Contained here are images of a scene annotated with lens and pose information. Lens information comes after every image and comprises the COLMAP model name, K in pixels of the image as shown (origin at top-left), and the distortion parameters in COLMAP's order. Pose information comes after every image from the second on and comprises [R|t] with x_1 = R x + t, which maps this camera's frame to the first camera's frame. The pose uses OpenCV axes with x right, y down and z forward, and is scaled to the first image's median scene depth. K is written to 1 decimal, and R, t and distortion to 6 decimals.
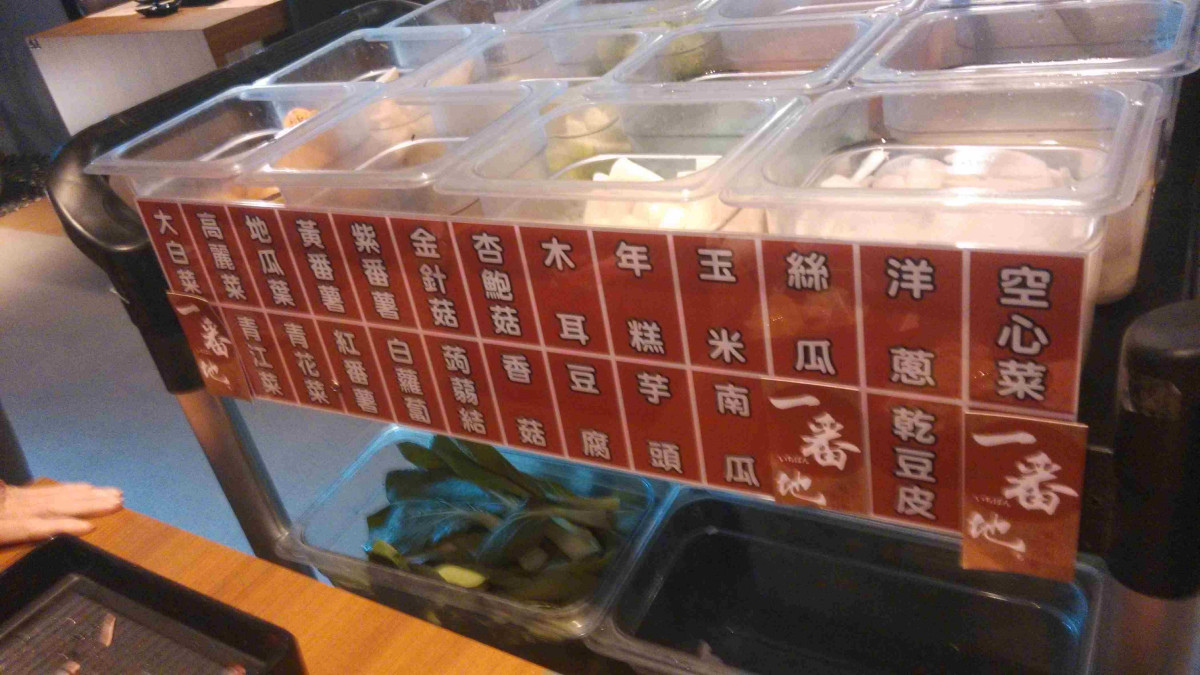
lens RADIAL K [[1004.6, 0, 600.0], [0, 1004.6, 337.5], [0, 0, 1]] dist [0.149718, -0.295149]
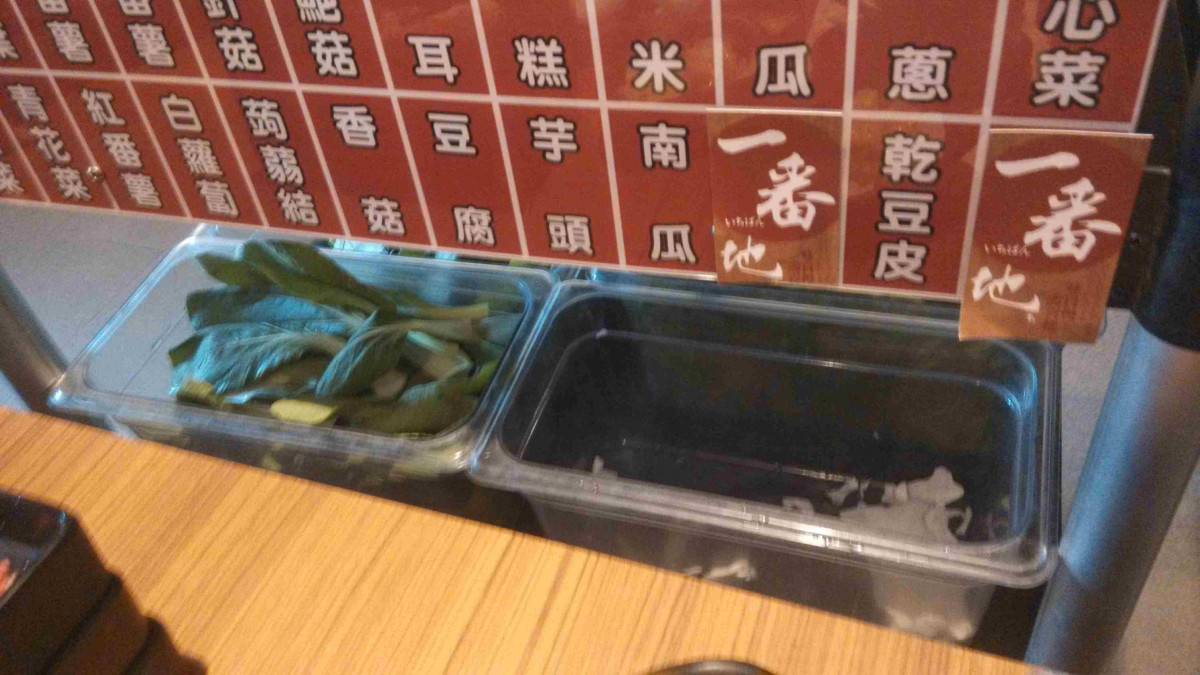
lens RADIAL K [[1004.6, 0, 600.0], [0, 1004.6, 337.5], [0, 0, 1]] dist [0.149718, -0.295149]
pose [[0.982433, -0.080460, 0.168379, -0.047499], [0.049706, 0.982506, 0.179474, 0.059714], [-0.179874, -0.167952, 0.969246, 0.248058]]
